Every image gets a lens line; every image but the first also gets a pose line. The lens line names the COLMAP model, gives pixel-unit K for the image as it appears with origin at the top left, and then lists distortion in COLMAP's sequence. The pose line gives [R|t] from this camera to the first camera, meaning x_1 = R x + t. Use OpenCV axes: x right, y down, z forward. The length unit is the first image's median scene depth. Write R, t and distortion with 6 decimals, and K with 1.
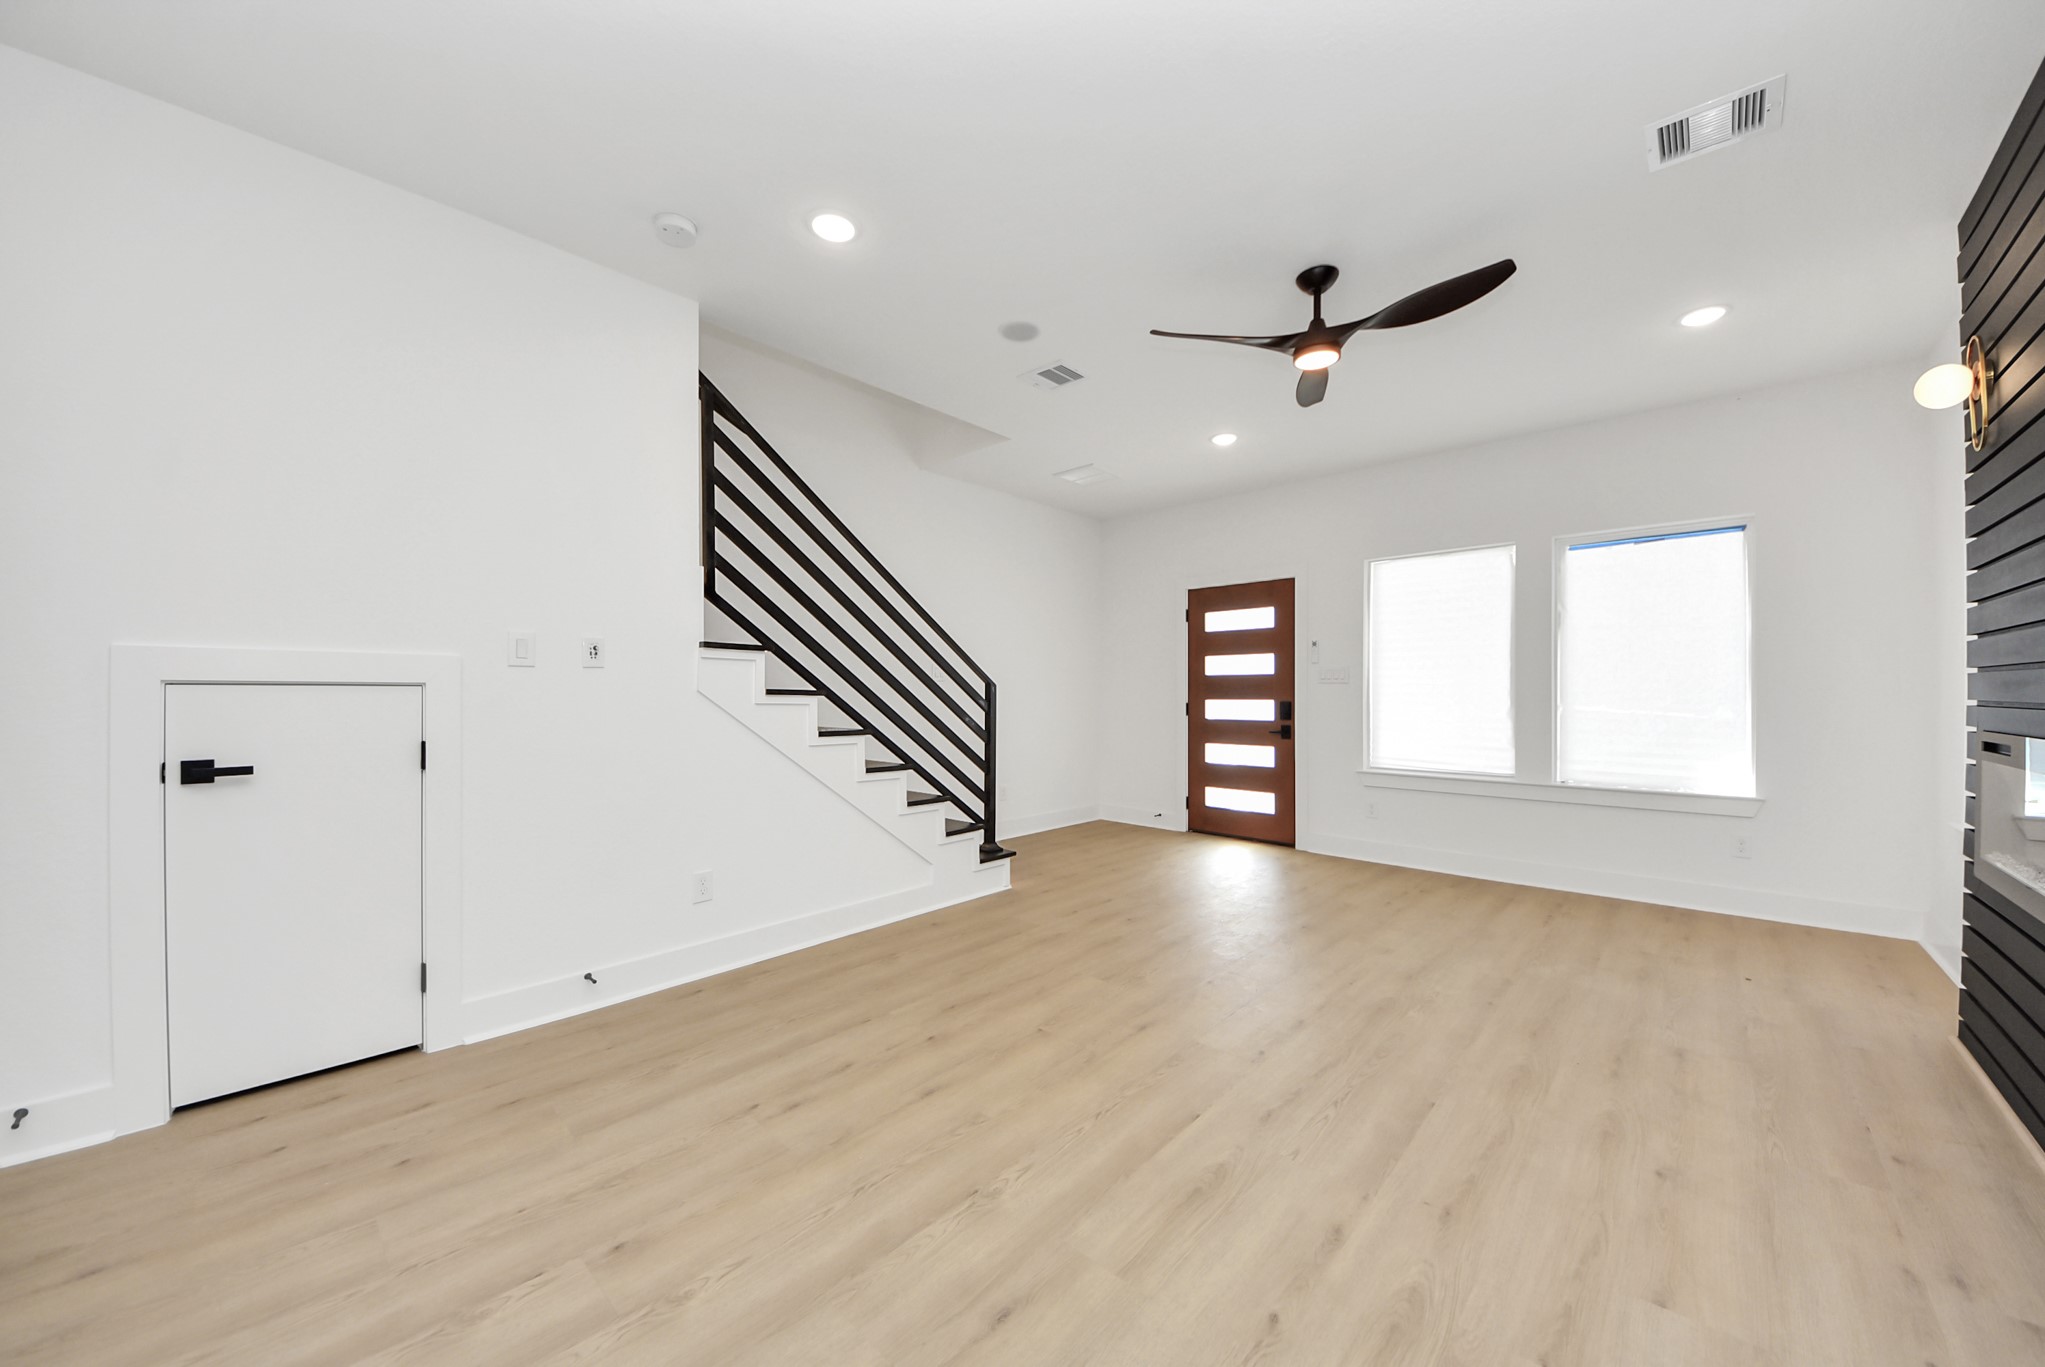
lens RADIAL K [[714.1, 0, 1047.2], [0, 714.1, 690.4], [0, 0, 1]] dist [0.030416, -0.022852]
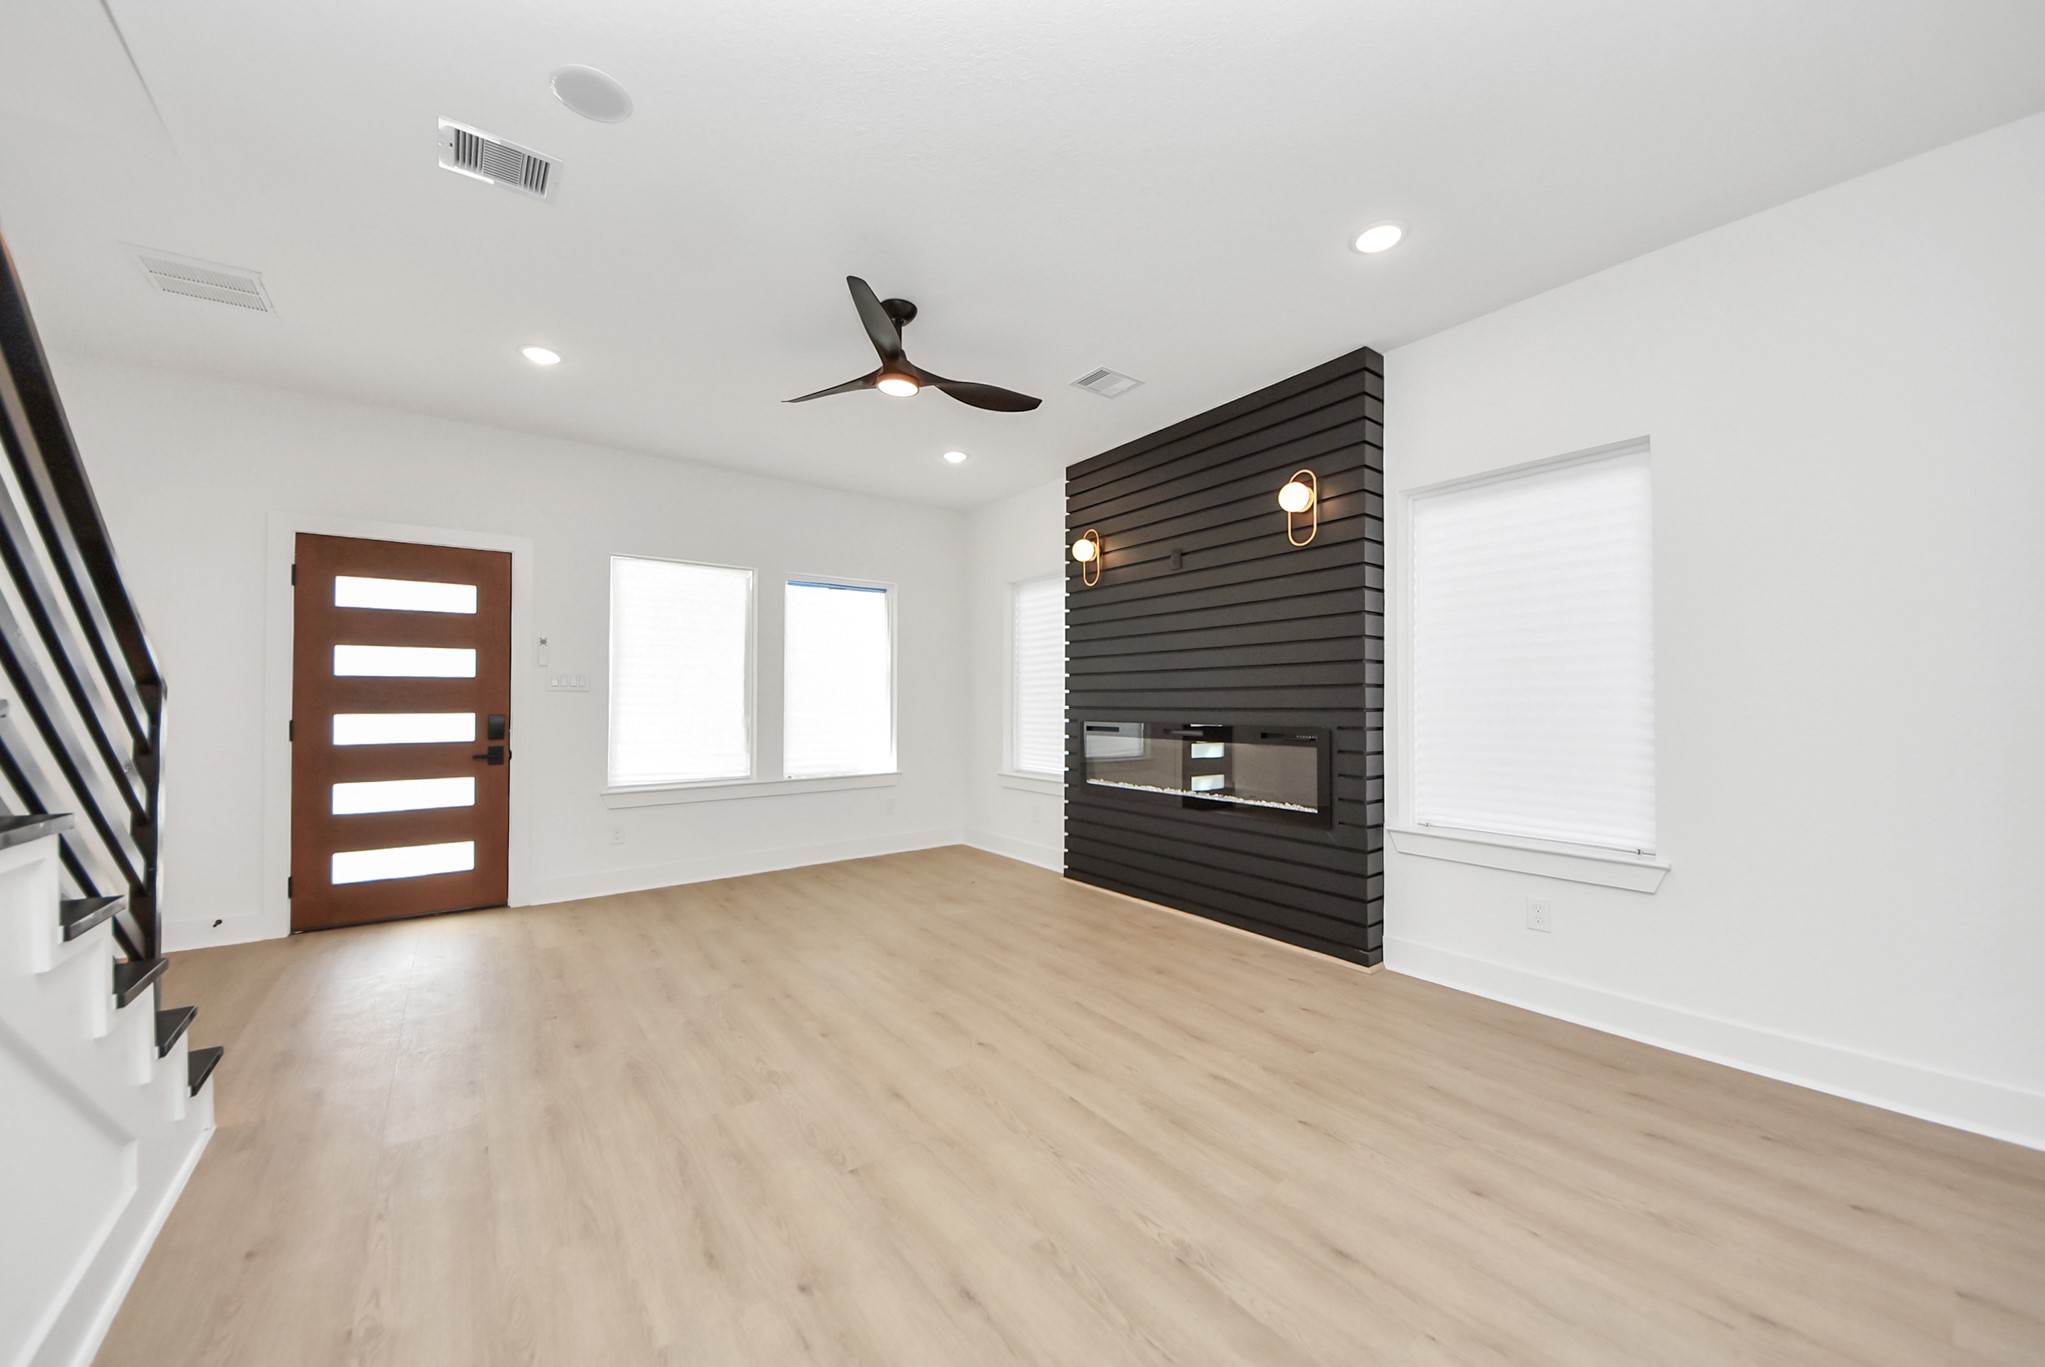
lens RADIAL K [[727.4, 0, 1025.5], [0, 727.4, 694.9], [0, 0, 1]] dist [0.007220, -0.000113]
pose [[0.195614, 0.008657, 0.980643, -0.503906], [-0.003391, 0.999961, -0.008151, -0.001446], [-0.980675, -0.001731, 0.195636, 0.491215]]
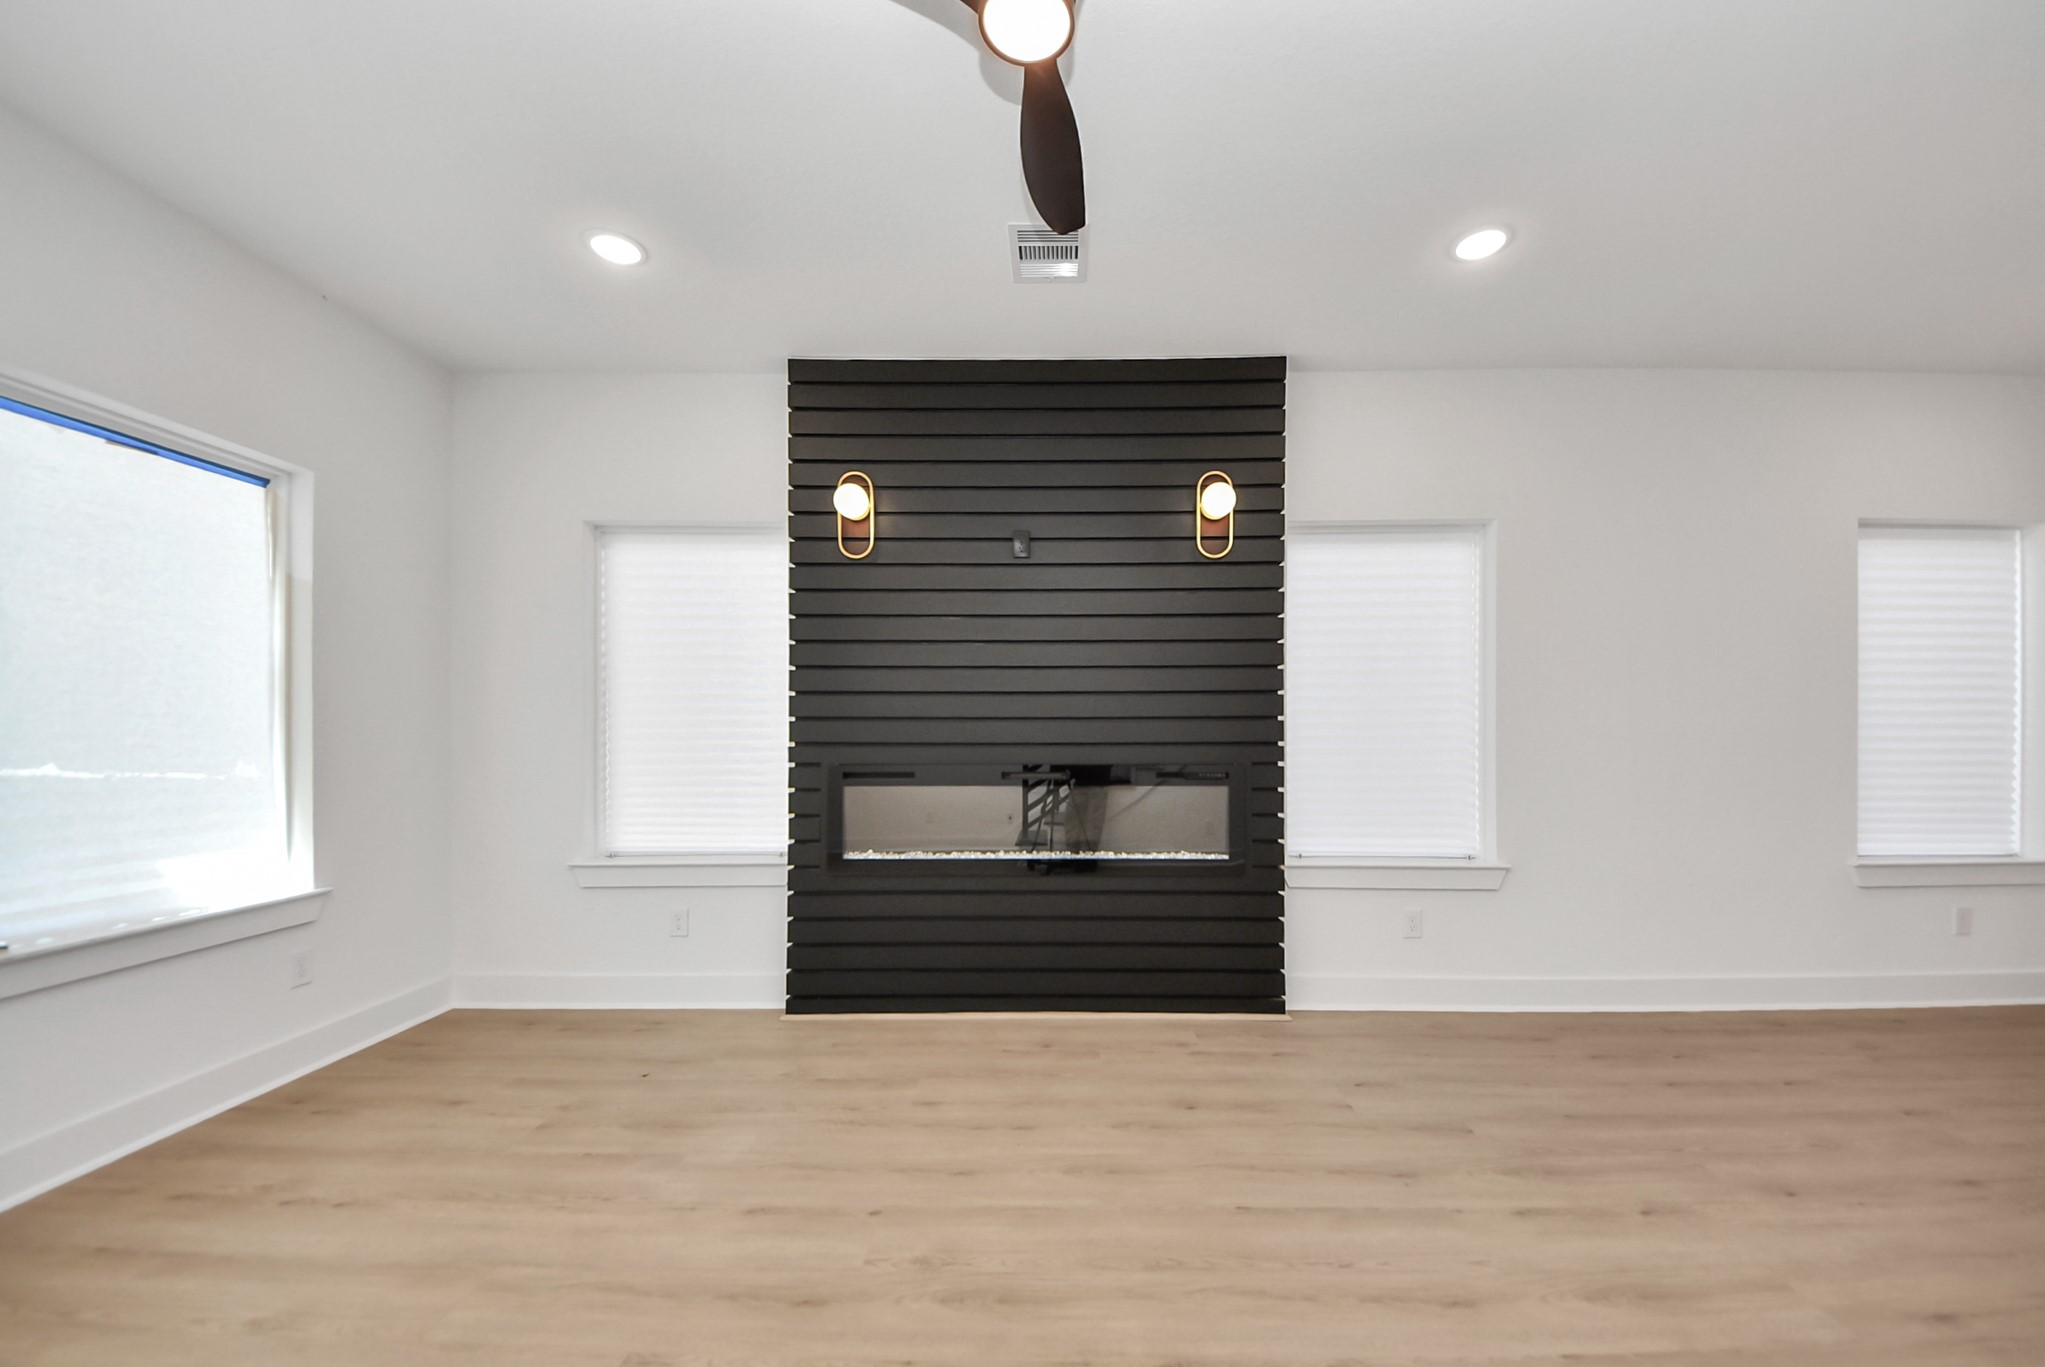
lens RADIAL K [[744.6, 0, 1052.8], [0, 744.6, 735.1], [0, 0, 1]] dist [0.035277, -0.027508]
pose [[-0.658278, 0.000240, 0.752775, -0.002225], [-0.002886, 0.999992, -0.002843, 0.001966], [-0.752769, -0.004044, -0.658272, 1.052407]]
